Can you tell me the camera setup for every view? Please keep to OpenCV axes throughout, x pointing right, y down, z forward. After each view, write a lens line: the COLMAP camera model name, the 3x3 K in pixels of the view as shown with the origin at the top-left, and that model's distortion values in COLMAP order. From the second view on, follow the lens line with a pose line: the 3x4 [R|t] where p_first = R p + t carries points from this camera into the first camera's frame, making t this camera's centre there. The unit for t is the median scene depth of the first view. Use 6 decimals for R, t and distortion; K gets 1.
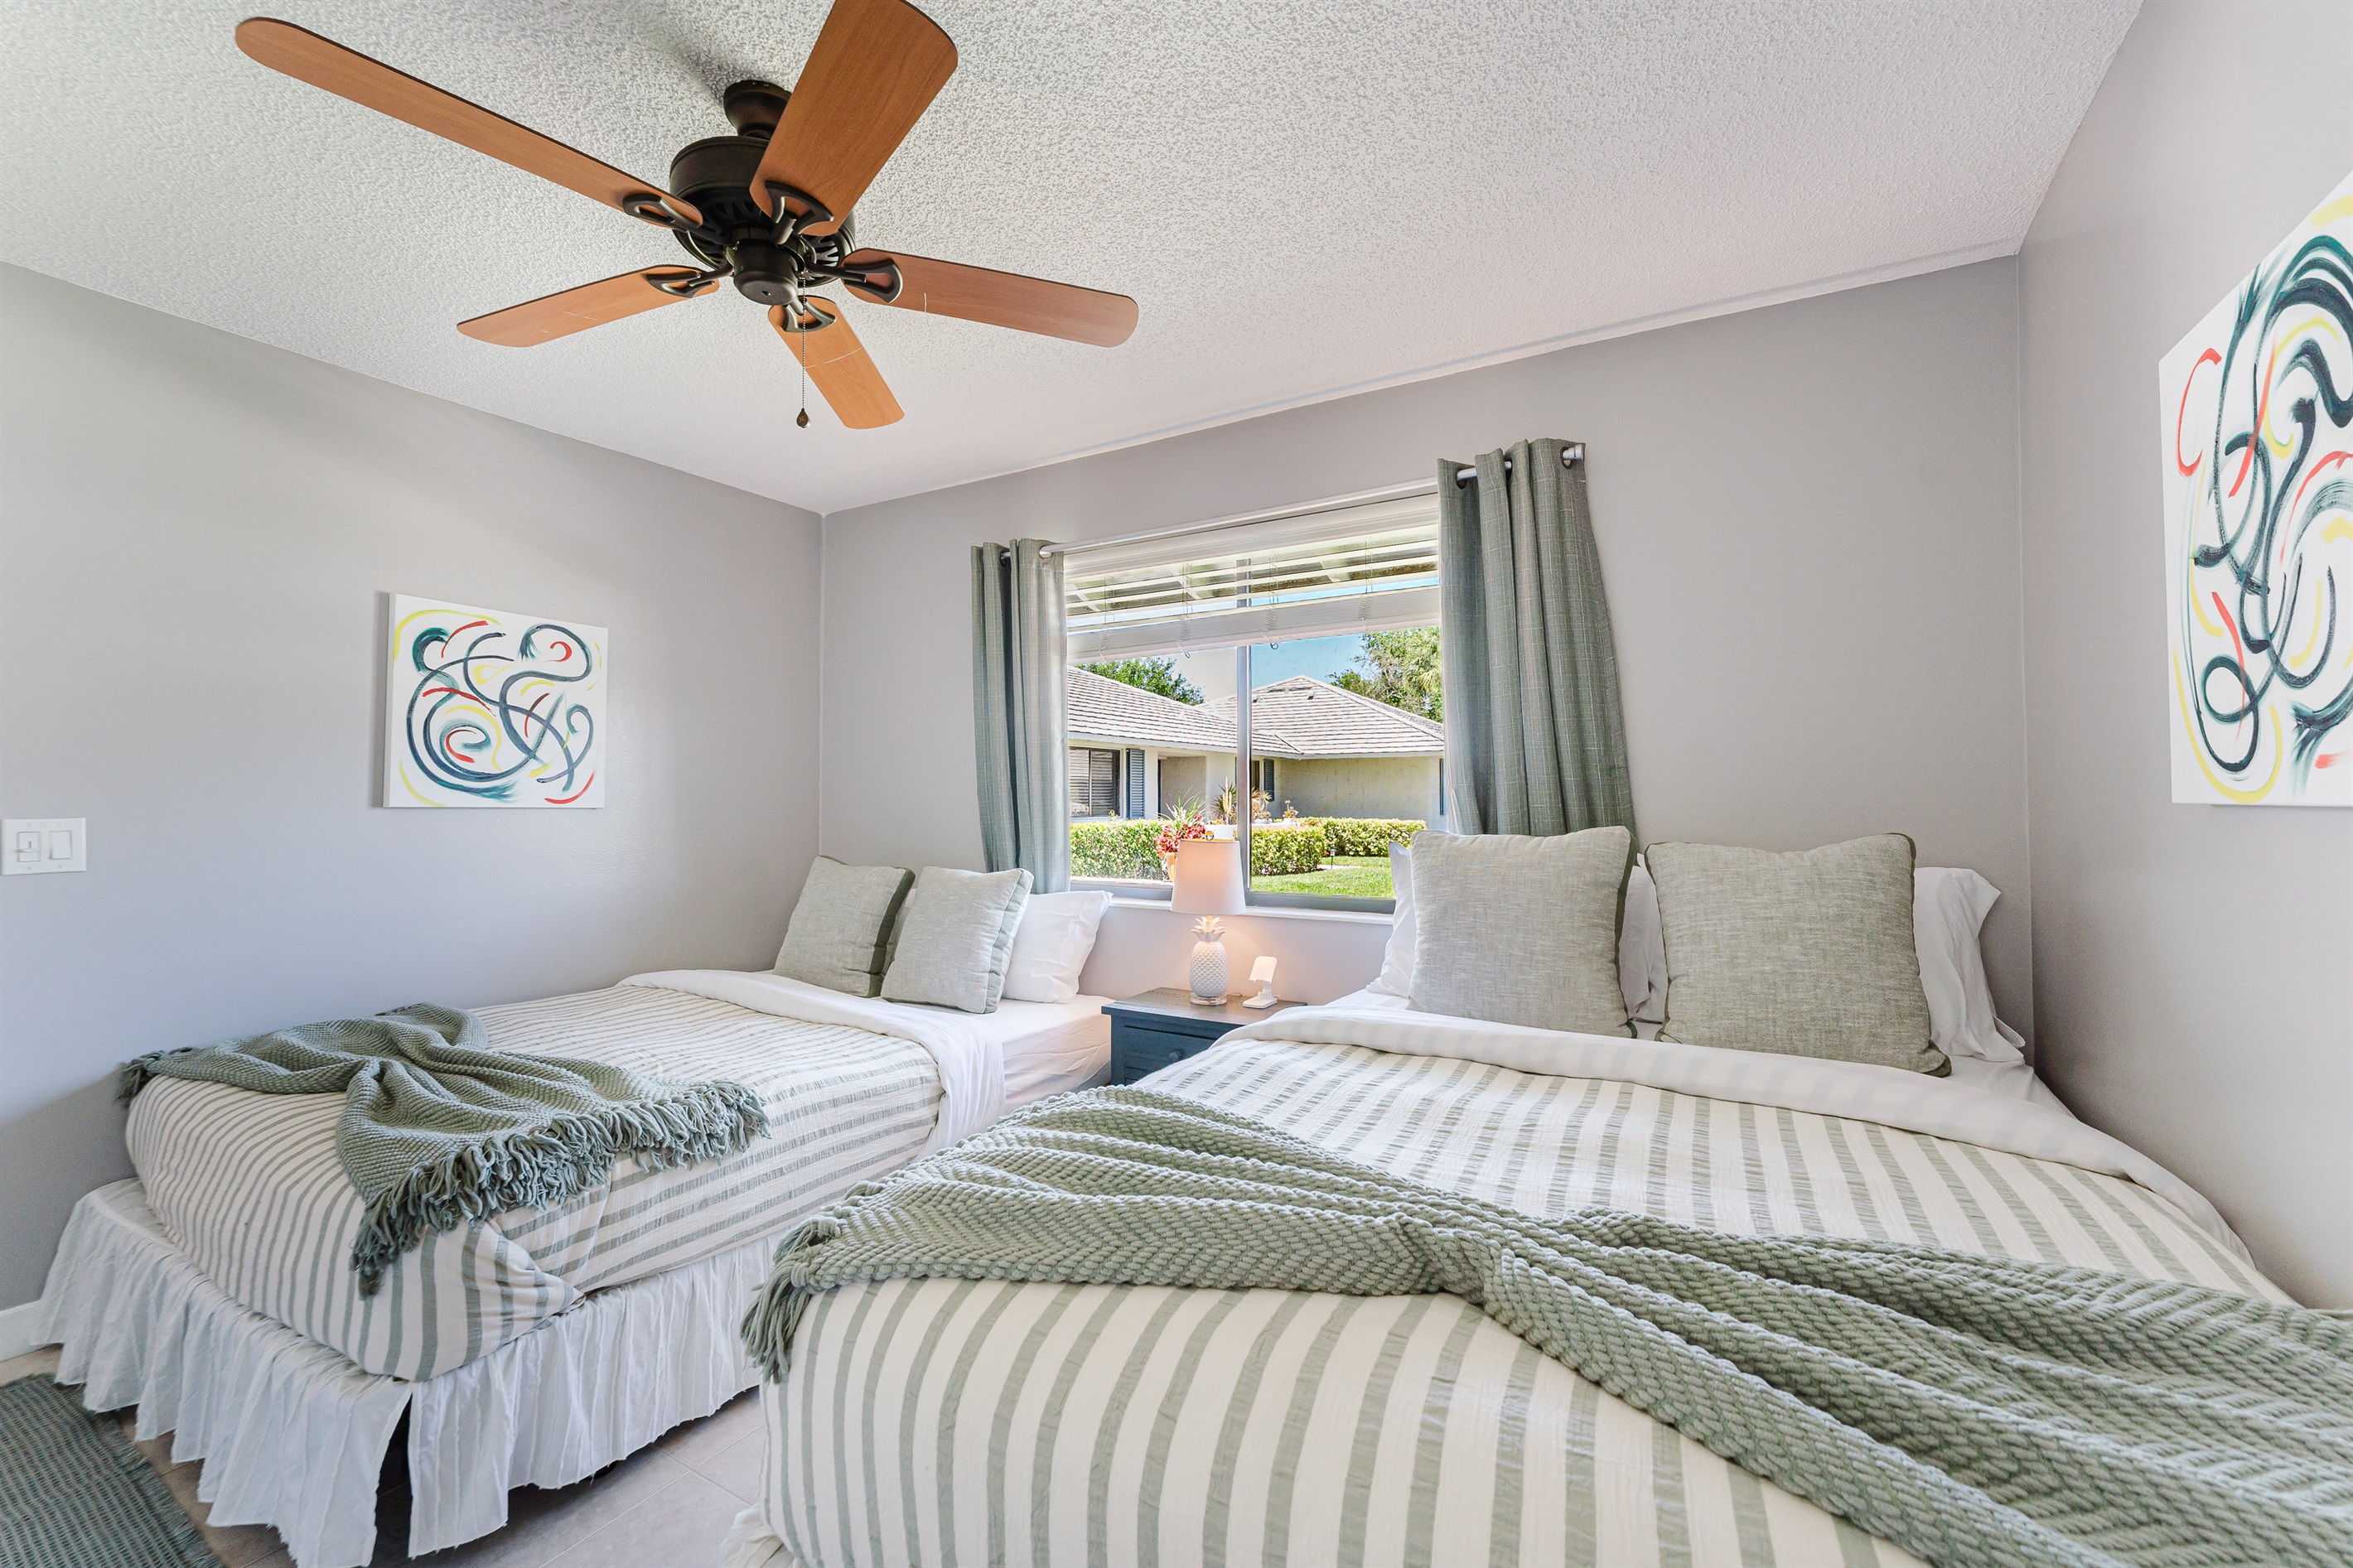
lens RADIAL K [[981.5, 0, 1181.8], [0, 981.5, 805.1], [0, 0, 1]] dist [-0.000801, -0.001699]
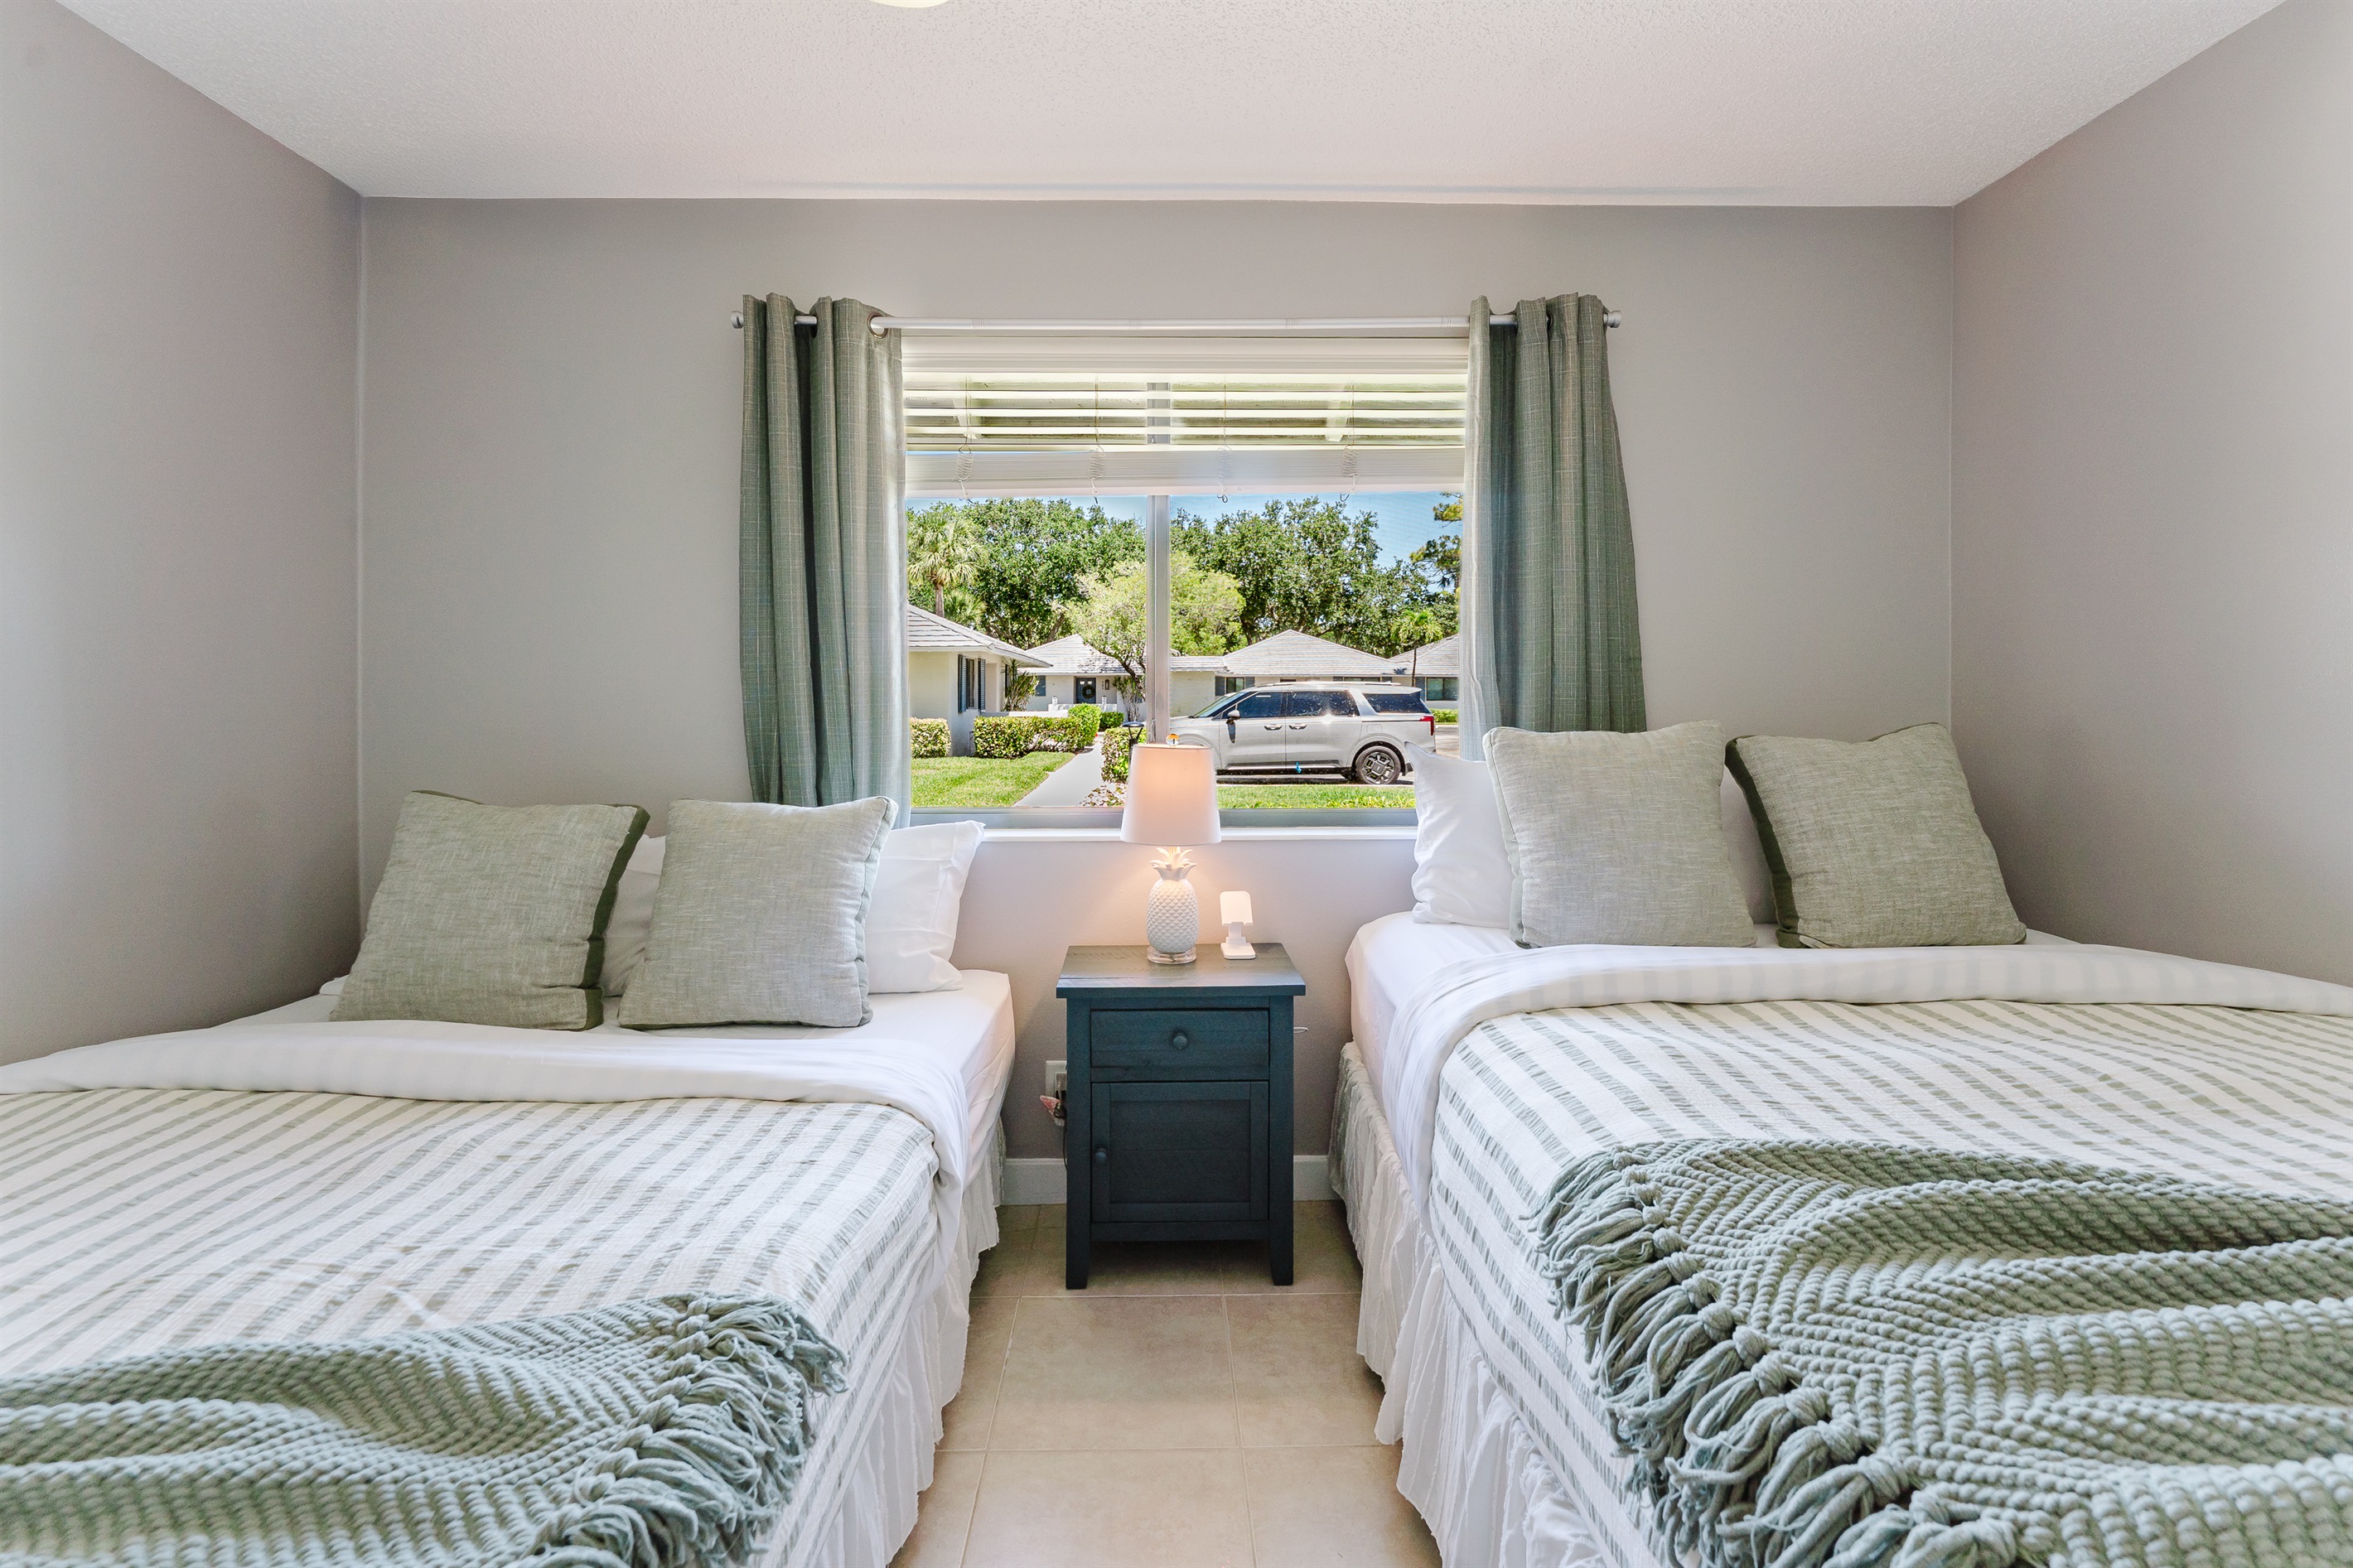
lens RADIAL K [[981.5, 0, 1169.3], [0, 981.5, 717.6], [0, 0, 1]] dist [-0.000801, -0.001699]
pose [[0.847435, -0.010437, 0.530797, -0.432441], [0.003745, 0.999899, 0.013682, 0.004102], [-0.530886, -0.009607, 0.847389, 0.414471]]
